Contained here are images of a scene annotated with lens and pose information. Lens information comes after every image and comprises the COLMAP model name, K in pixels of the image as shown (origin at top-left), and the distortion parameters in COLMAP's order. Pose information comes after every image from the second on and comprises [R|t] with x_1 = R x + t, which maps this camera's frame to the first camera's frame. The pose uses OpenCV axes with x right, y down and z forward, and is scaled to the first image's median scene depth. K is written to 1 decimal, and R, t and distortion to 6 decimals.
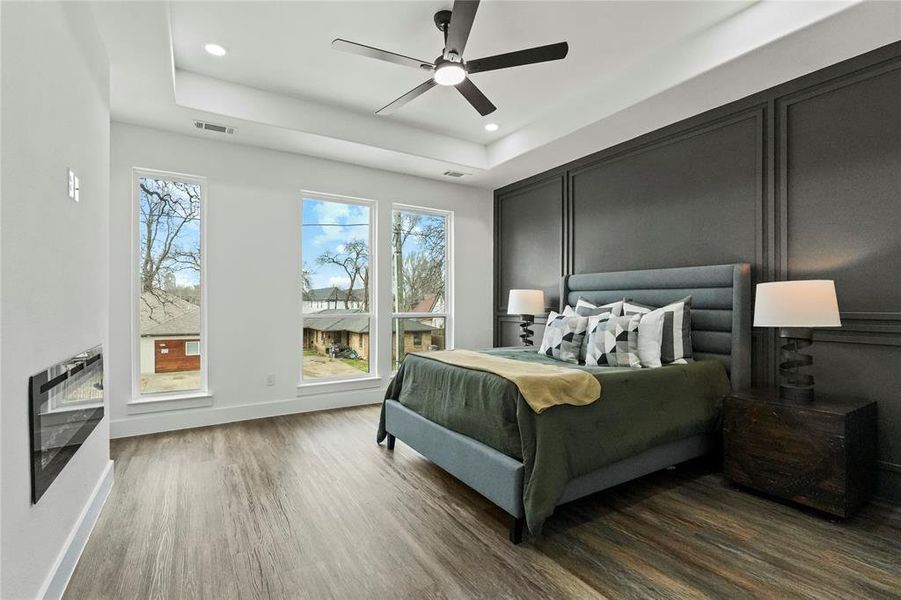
lens RADIAL K [[416.2, 0, 452.5], [0, 416.2, 296.2], [0, 0, 1]] dist [0.000827, 0.000013]
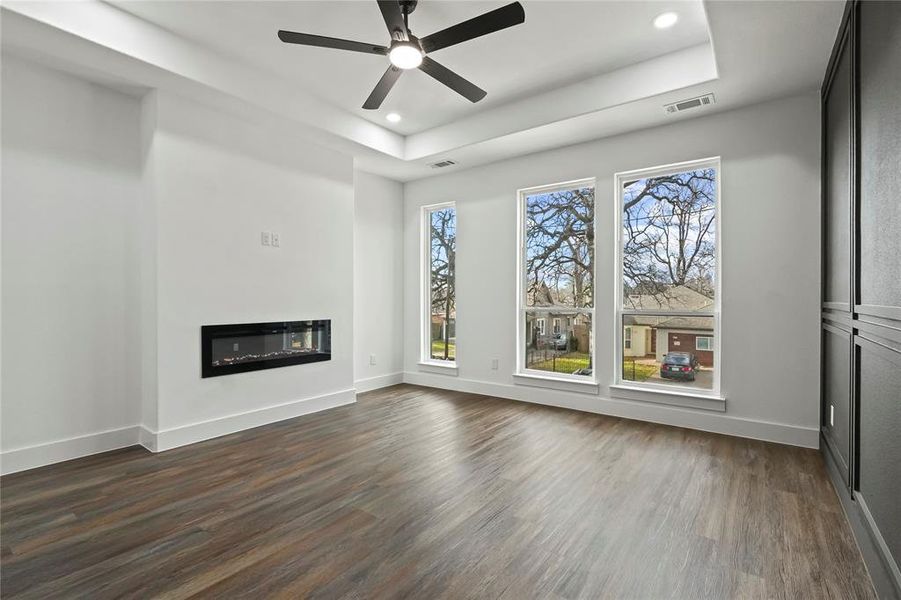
lens RADIAL K [[416.2, 0, 452.5], [0, 416.2, 296.2], [0, 0, 1]] dist [0.000827, 0.000013]
pose [[0.358441, -0.002314, -0.933549, 0.105849], [0.012118, 0.999924, 0.002175, 0.001695], [0.933474, -0.012092, 0.358442, 0.086761]]
